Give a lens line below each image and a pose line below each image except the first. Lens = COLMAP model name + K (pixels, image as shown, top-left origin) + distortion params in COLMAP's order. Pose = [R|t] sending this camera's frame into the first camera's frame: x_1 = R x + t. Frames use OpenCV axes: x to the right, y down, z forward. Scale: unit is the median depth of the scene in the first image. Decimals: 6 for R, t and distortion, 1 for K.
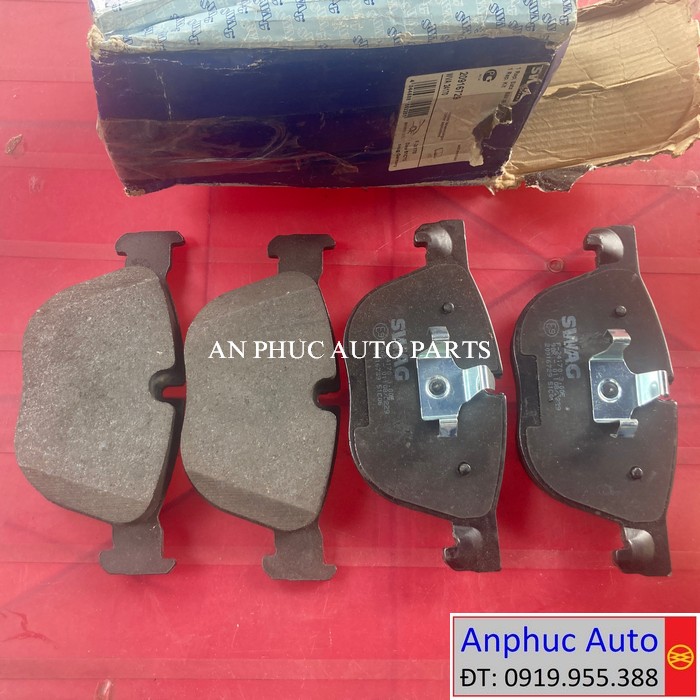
lens RADIAL K [[794.0, 0, 350.0], [0, 794.0, 350.0], [0, 0, 1]] dist [0.006214, -0.005394]
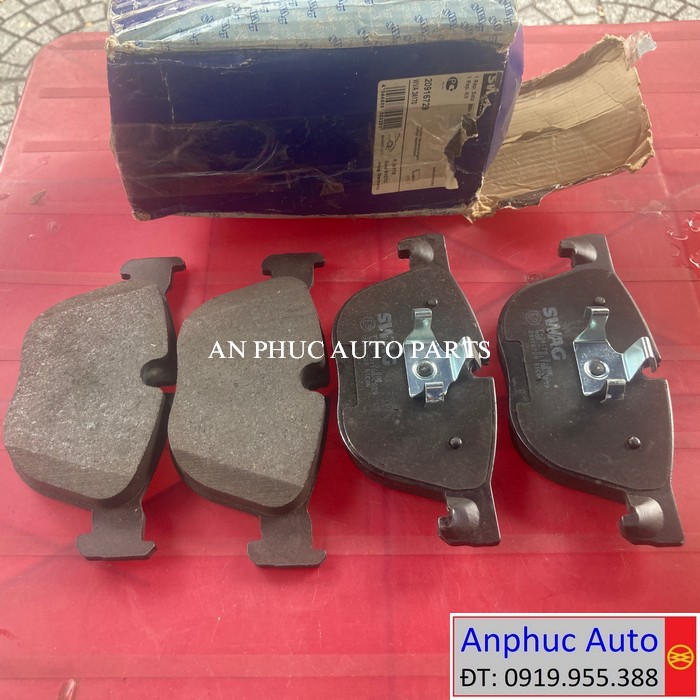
lens RADIAL K [[791.8, 0, 351.8], [0, 791.8, 328.4], [0, 0, 1]] dist [0.011232, -0.011160]
pose [[0.999228, -0.030892, -0.024269, 0.044273], [0.020990, 0.942025, -0.334885, 0.337938], [0.033208, 0.334117, 0.941946, 0.030017]]
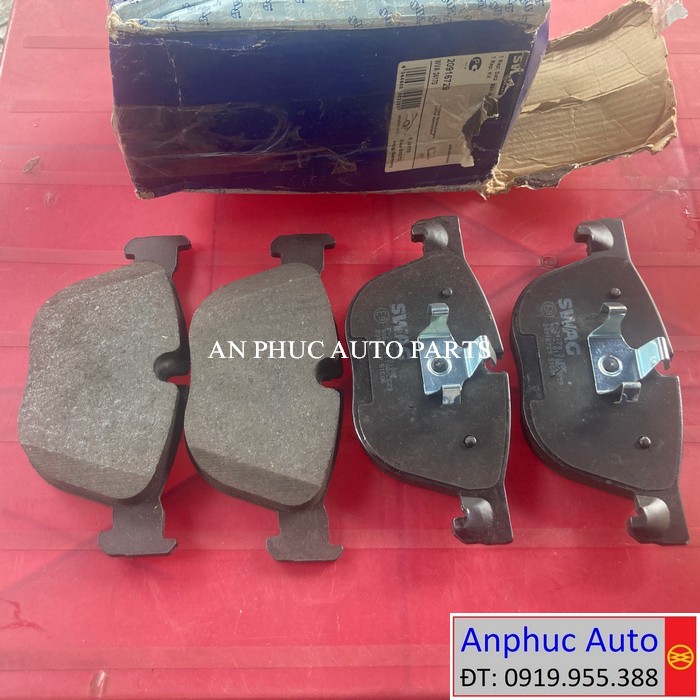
lens RADIAL K [[794.0, 0, 350.0], [0, 794.0, 350.0], [0, 0, 1]] dist [0.006214, -0.005394]
pose [[0.999762, -0.021791, 0.000482, -0.003716], [0.021499, 0.982236, -0.186414, 0.217176], [0.003589, 0.186380, 0.982471, 0.004868]]
